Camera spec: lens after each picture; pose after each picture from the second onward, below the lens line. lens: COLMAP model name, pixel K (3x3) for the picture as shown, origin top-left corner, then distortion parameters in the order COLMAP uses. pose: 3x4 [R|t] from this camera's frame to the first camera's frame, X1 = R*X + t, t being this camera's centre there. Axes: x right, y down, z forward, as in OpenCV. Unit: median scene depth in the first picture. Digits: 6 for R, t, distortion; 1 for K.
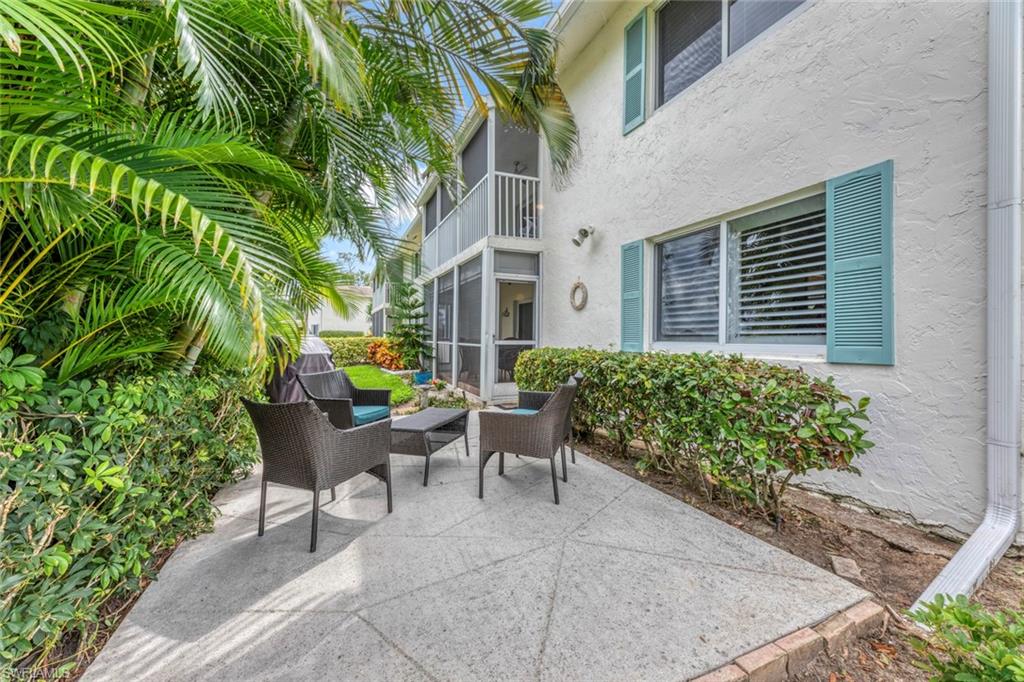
lens RADIAL K [[408.7, 0, 511.9], [0, 408.7, 333.8], [0, 0, 1]] dist [0.023870, 0.000184]
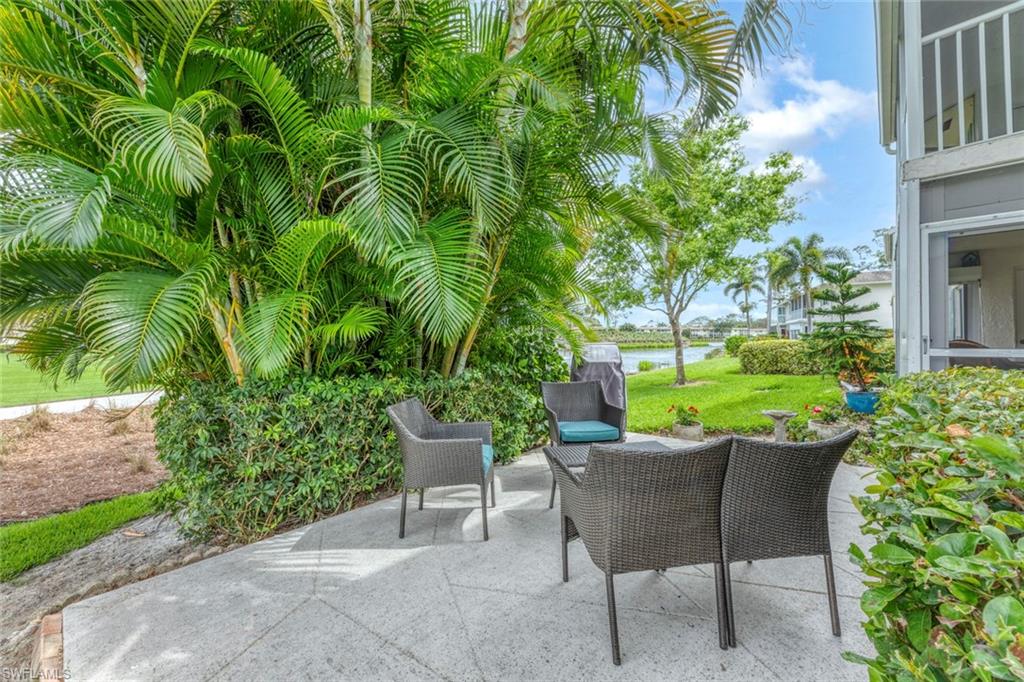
lens RADIAL K [[408.5, 0, 512.0], [0, 408.5, 341.0], [0, 0, 1]] dist [-0.011955, 0.000127]
pose [[0.404245, -0.004874, -0.914638, 0.682700], [0.020105, 0.999792, 0.003558, -0.019480], [0.914430, -0.019827, 0.404259, 0.831052]]
